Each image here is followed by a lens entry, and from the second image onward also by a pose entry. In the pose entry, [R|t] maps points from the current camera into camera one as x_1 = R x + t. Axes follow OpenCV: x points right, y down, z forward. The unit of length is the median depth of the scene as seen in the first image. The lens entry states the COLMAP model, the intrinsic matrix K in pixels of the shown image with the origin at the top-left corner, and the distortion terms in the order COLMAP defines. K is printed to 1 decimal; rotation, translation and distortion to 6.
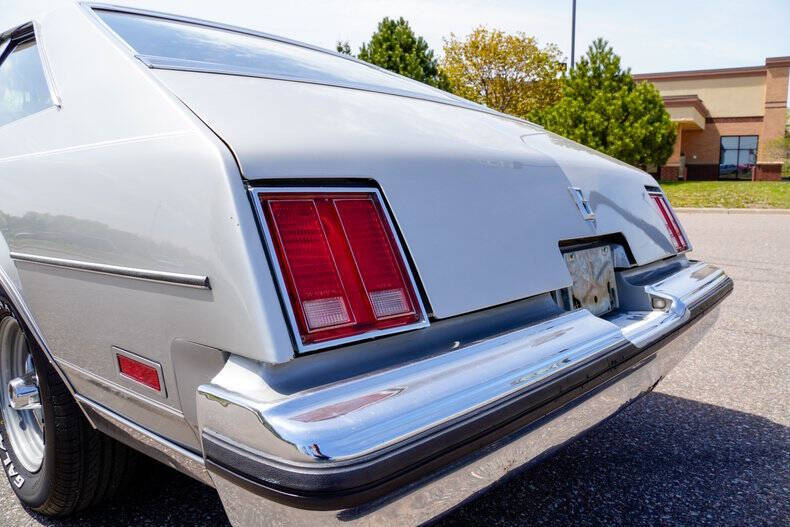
lens RADIAL K [[583.0, 0, 394.7], [0, 583.0, 248.4], [0, 0, 1]] dist [-0.131892, 0.093140]
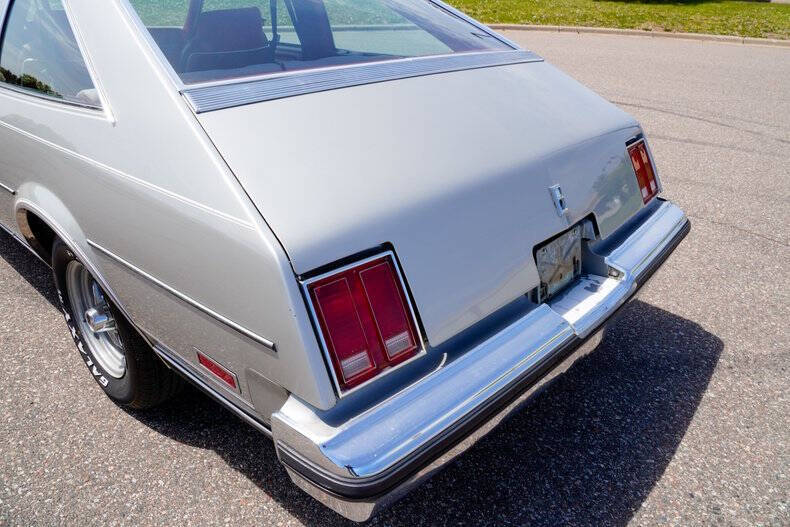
lens RADIAL K [[583.0, 0, 394.7], [0, 583.0, 248.4], [0, 0, 1]] dist [-0.131892, 0.093140]
pose [[0.999476, 0.029699, 0.012899, -0.025686], [-0.032283, 0.944637, 0.326524, -0.346002], [-0.002487, -0.326769, 0.945101, -0.152189]]
